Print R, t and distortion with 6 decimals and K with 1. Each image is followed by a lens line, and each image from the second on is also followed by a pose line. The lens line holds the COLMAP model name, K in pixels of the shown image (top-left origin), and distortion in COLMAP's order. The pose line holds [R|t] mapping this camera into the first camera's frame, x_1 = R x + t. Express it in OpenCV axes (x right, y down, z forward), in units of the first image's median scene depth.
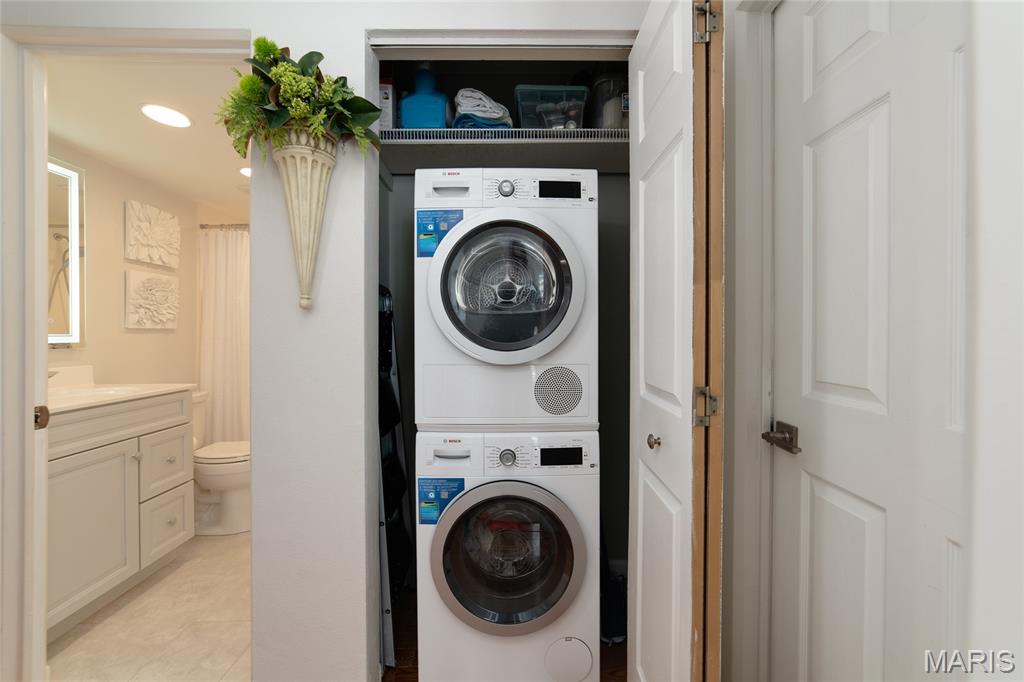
lens RADIAL K [[396.2, 0, 517.2], [0, 396.2, 336.2], [0, 0, 1]] dist [-0.026613, 0.010247]
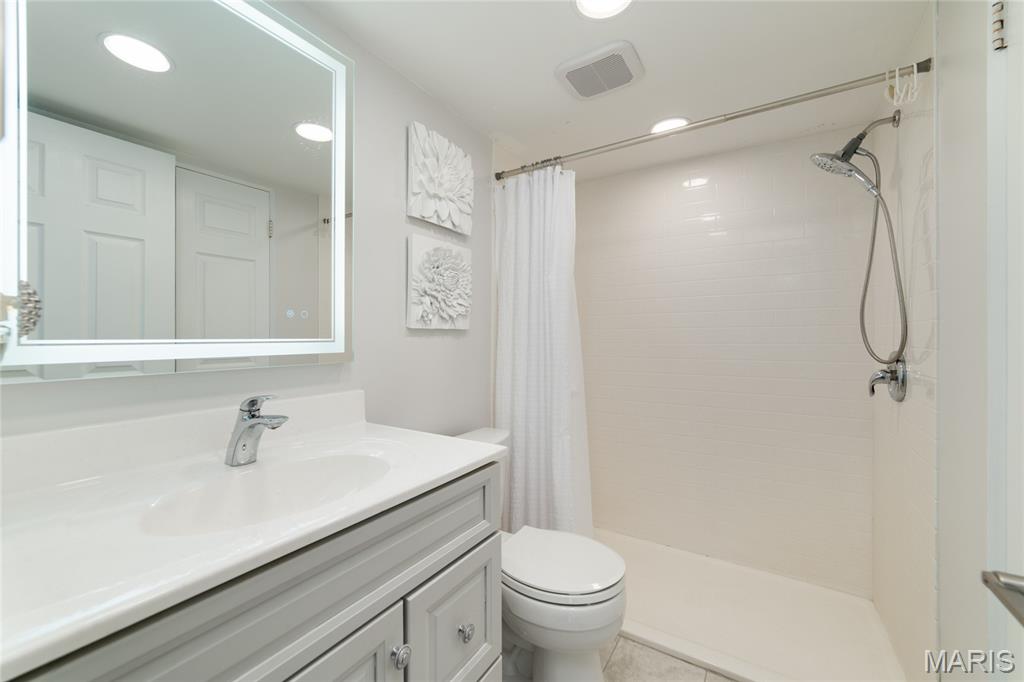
lens RADIAL K [[396.2, 0, 517.2], [0, 396.2, 336.2], [0, 0, 1]] dist [-0.026613, 0.010247]
pose [[0.839273, -0.002172, -0.543706, -0.488018], [-0.003086, 0.999957, -0.008759, -0.002703], [0.543702, 0.009029, 0.839230, 0.537416]]
